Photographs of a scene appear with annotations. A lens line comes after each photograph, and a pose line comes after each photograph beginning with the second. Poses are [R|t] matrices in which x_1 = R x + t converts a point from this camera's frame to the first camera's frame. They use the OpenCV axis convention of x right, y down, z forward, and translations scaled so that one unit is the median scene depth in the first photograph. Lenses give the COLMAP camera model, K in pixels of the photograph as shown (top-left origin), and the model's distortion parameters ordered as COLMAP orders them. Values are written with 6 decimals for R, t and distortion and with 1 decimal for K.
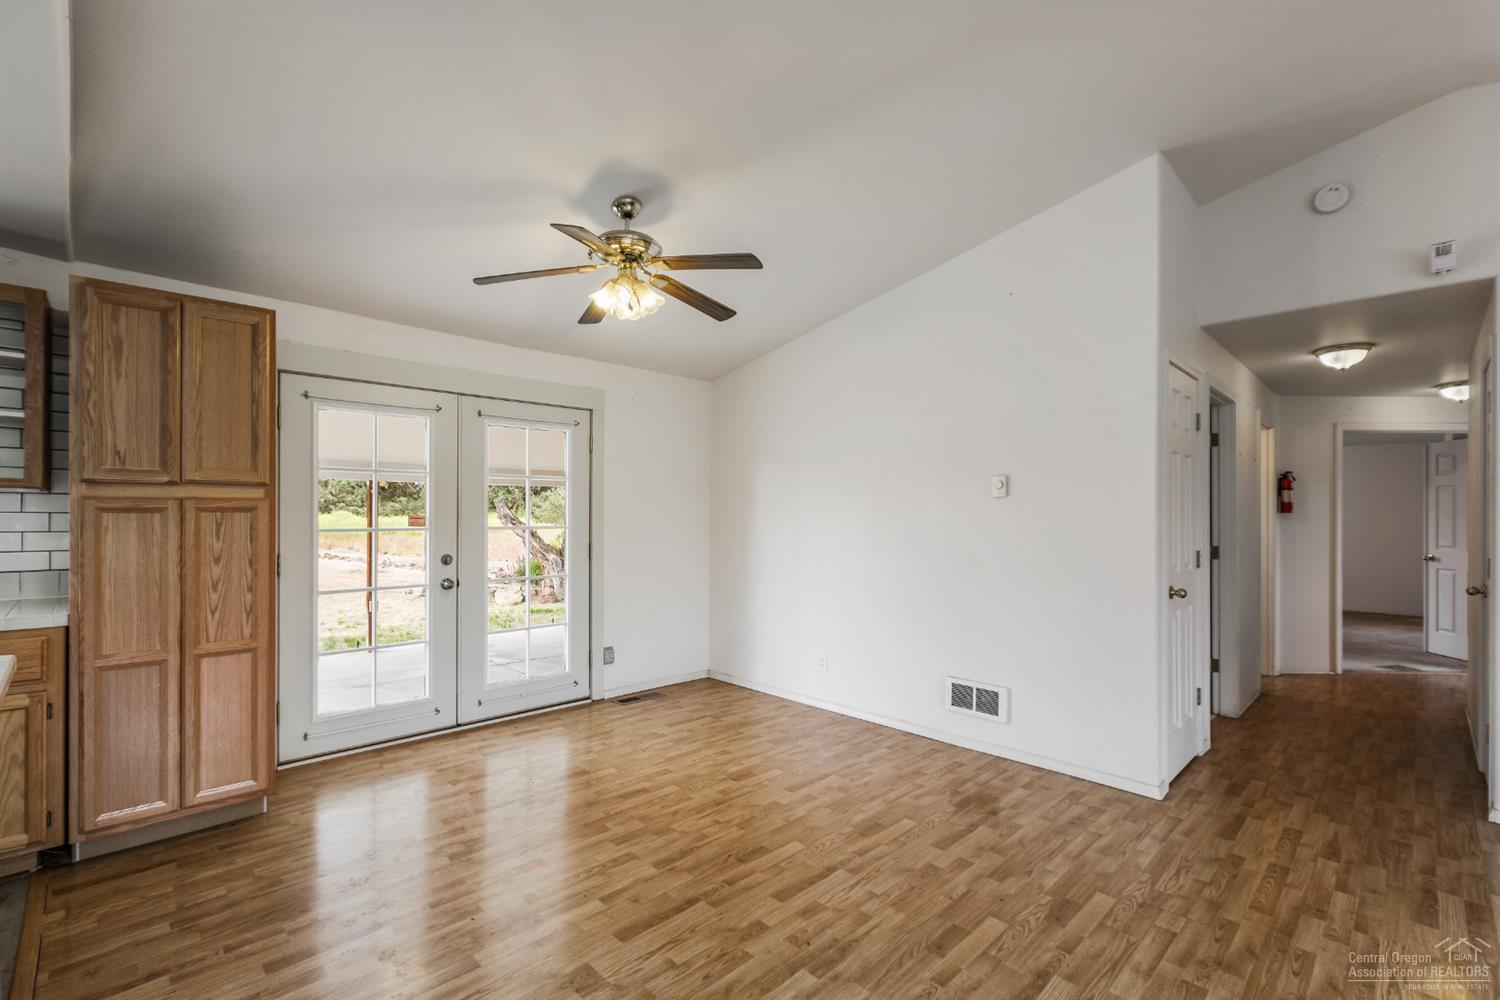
lens RADIAL K [[647.8, 0, 750.0], [0, 647.8, 500.0], [0, 0, 1]] dist [-0.020824, -0.000175]
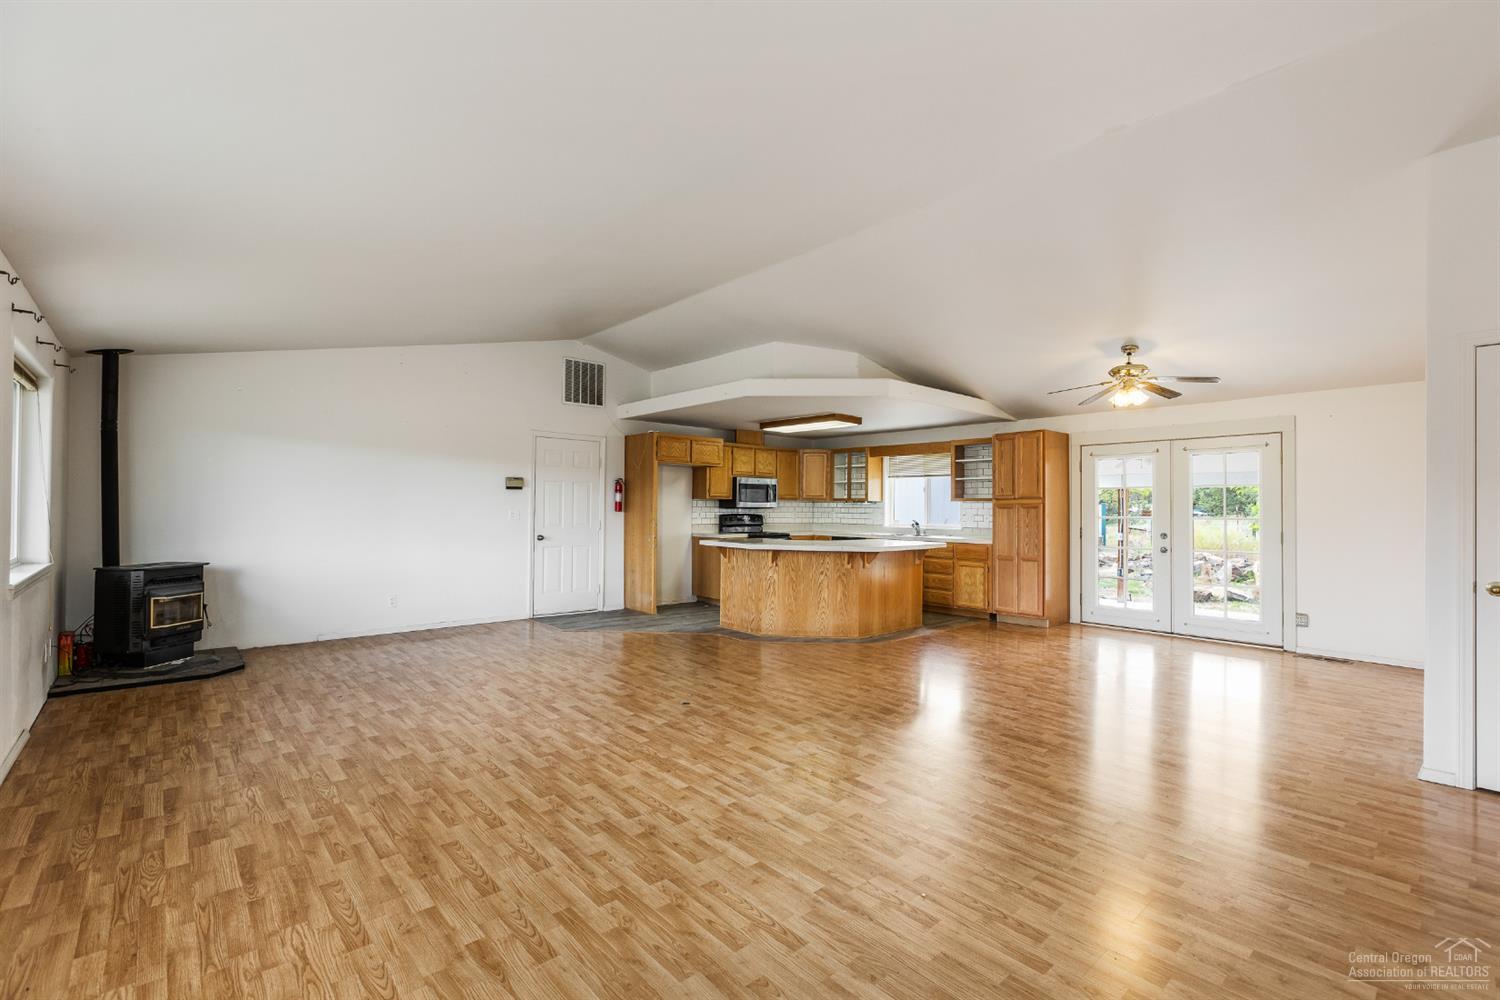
lens RADIAL K [[666.7, 0, 750.0], [0, 666.7, 500.0], [0, 0, 1]] dist [0.003928, -0.004009]
pose [[-0.052316, -0.016438, -0.998495, 2.150763], [0.015703, 0.999727, -0.017281, 0.013624], [0.998507, -0.016584, -0.052044, -0.042043]]
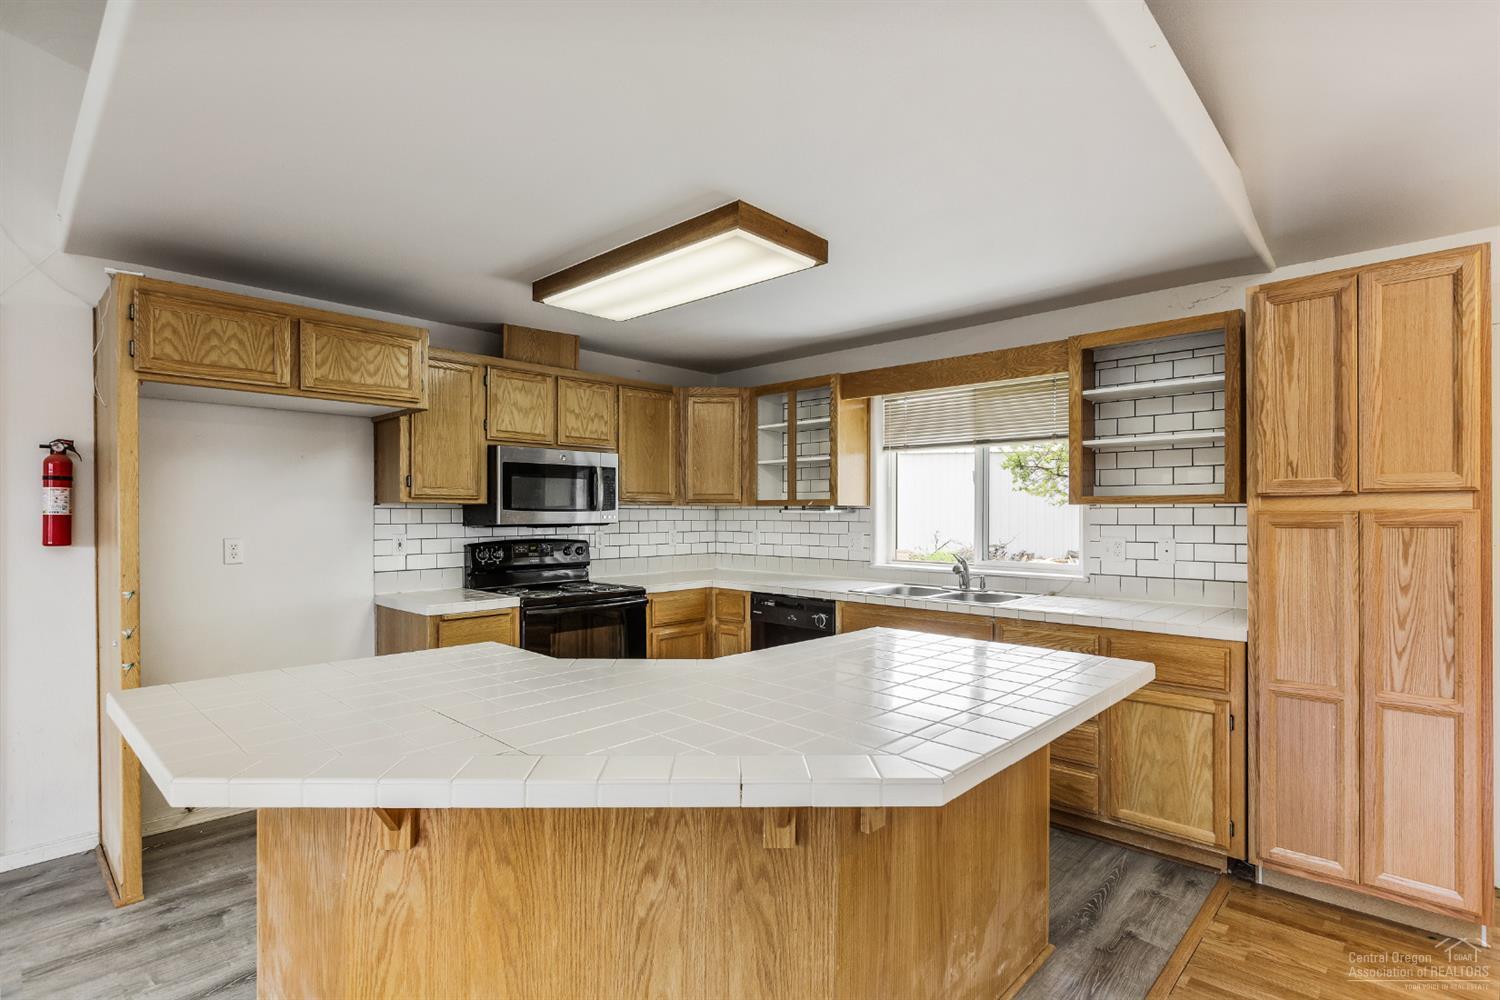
lens RADIAL K [[733.5, 0, 743.0], [0, 733.5, 509.7], [0, 0, 1]] dist [-0.002052, -0.001125]
pose [[0.024980, -0.008701, -0.999650, 0.049144], [0.025255, 0.999648, -0.008070, -0.017547], [0.999369, -0.025045, 0.025191, 0.166473]]
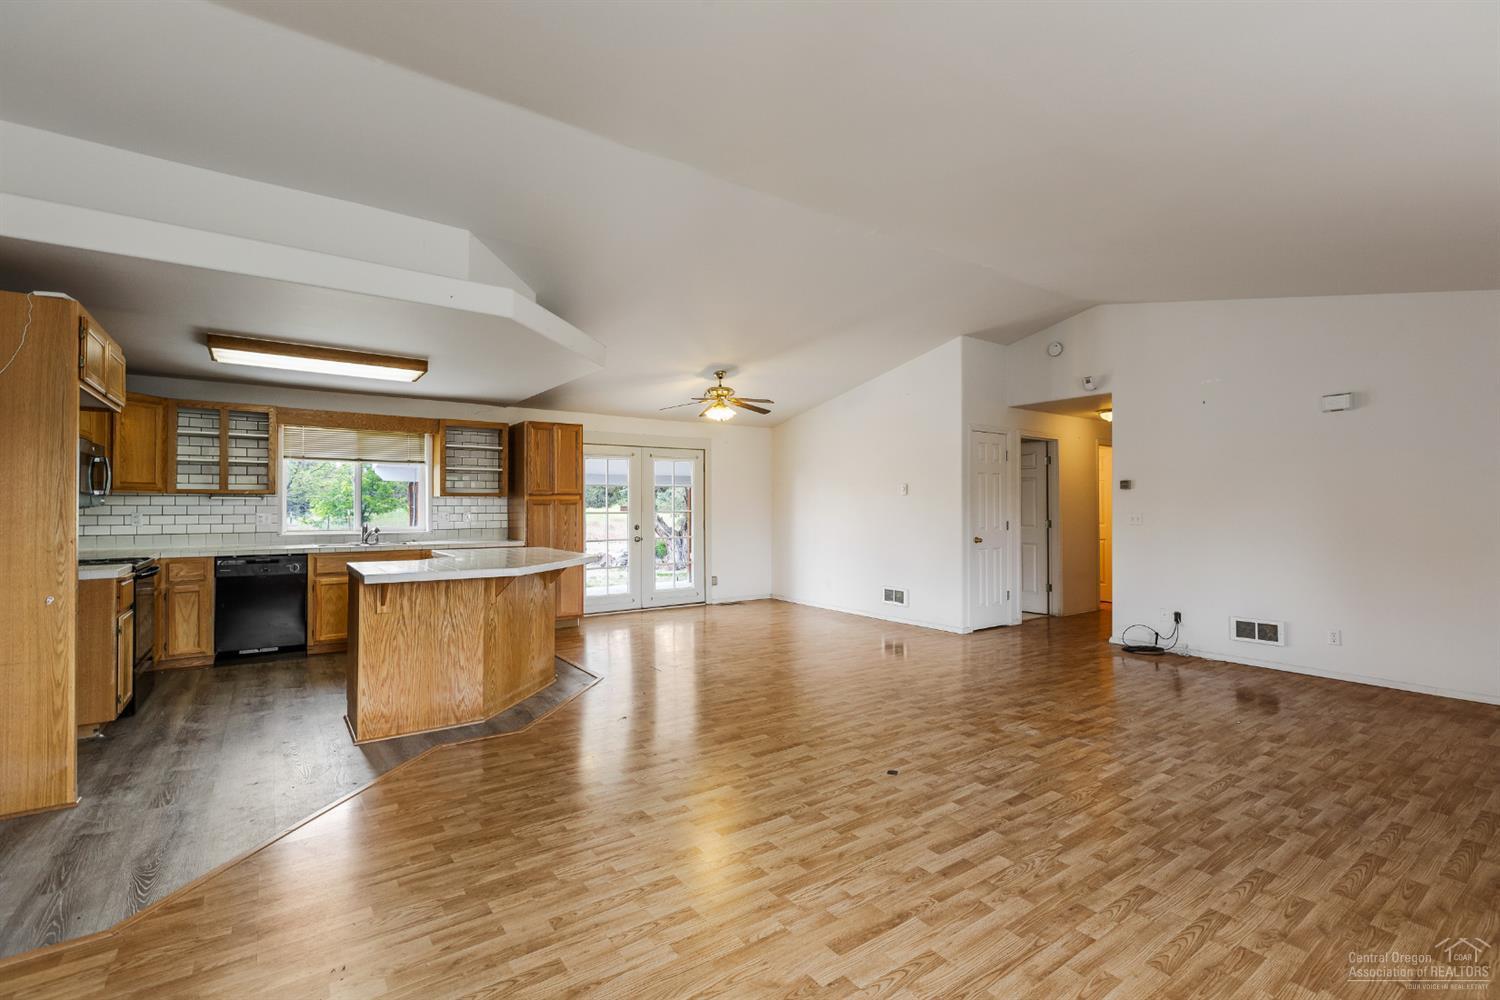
lens RADIAL K [[666.7, 0, 750.0], [0, 666.7, 500.0], [0, 0, 1]] dist [0.003928, -0.004009]
pose [[0.987336, -0.007339, -0.158476, 0.345836], [0.009648, 0.999858, 0.013806, -0.031779], [0.158352, -0.015161, 0.987266, -1.609450]]
